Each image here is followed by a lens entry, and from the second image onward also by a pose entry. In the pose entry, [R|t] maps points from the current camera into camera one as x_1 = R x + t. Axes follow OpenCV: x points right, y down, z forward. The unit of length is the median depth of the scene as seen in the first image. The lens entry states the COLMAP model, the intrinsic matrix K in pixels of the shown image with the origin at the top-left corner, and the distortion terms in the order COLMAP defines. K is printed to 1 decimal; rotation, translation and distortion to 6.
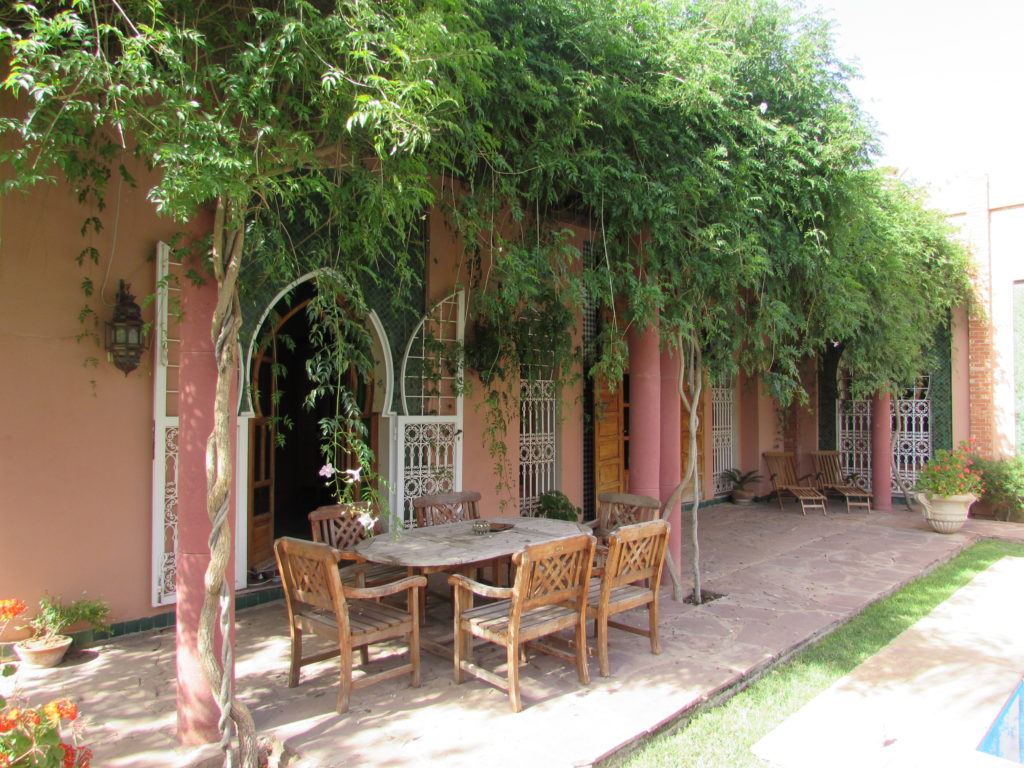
lens RADIAL K [[730.8, 0, 512.0], [0, 730.8, 384.0], [0, 0, 1]] dist [-0.032880, 0.008506]
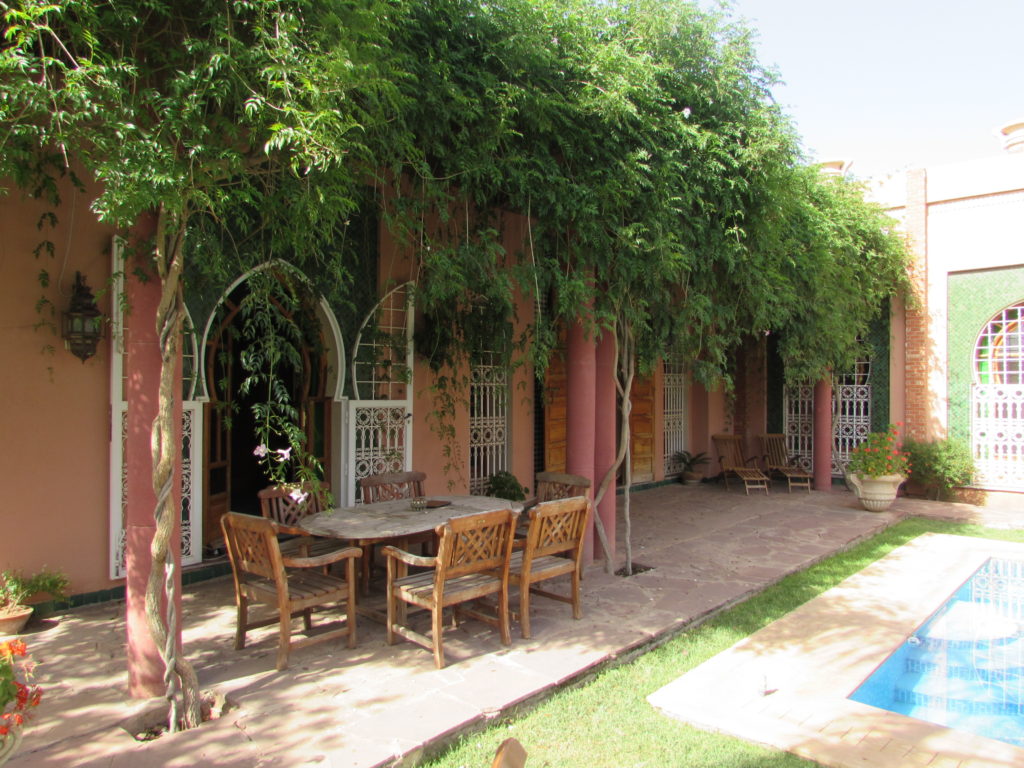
lens RADIAL K [[734.1, 0, 512.0], [0, 734.1, 384.0], [0, 0, 1]] dist [-0.031693, 0.009696]
pose [[0.999532, 0.001985, 0.030515, 0.067984], [-0.002691, 0.999730, 0.023099, -0.006950], [-0.030461, -0.023170, 0.999267, -0.089460]]
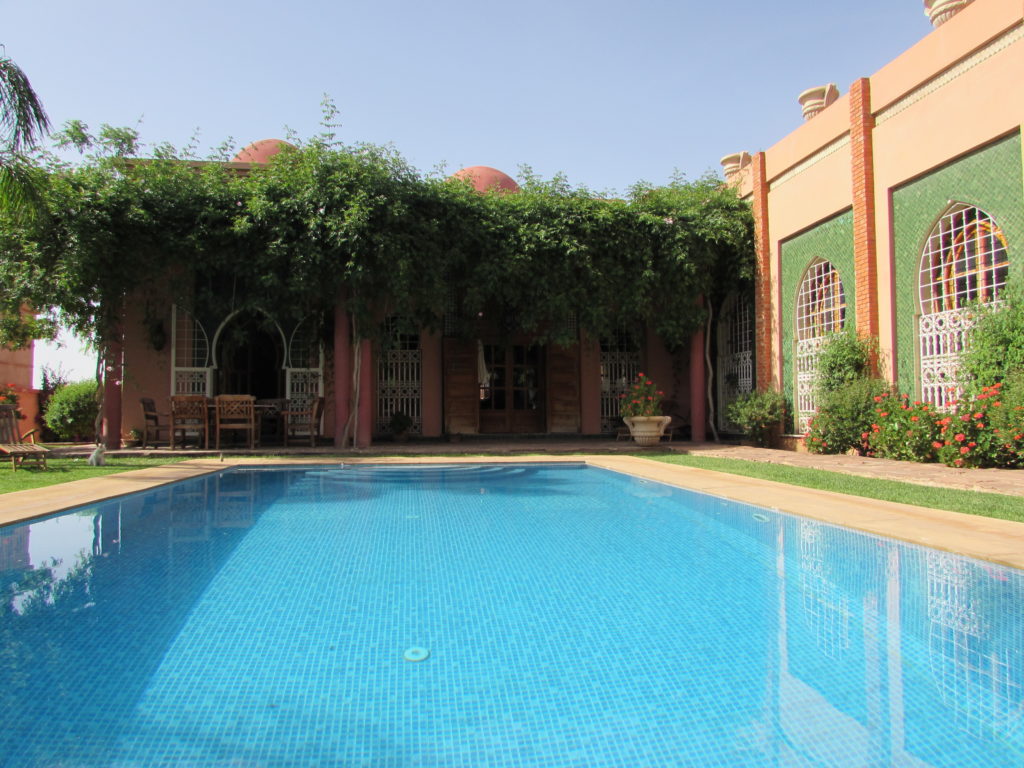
lens RADIAL K [[730.8, 0, 512.0], [0, 730.8, 384.0], [0, 0, 1]] dist [-0.032880, 0.008506]
pose [[0.788815, -0.034780, -0.613646, 2.485315], [0.025260, 0.999389, -0.024172, 0.236161], [0.614112, 0.003566, 0.789211, -0.410377]]
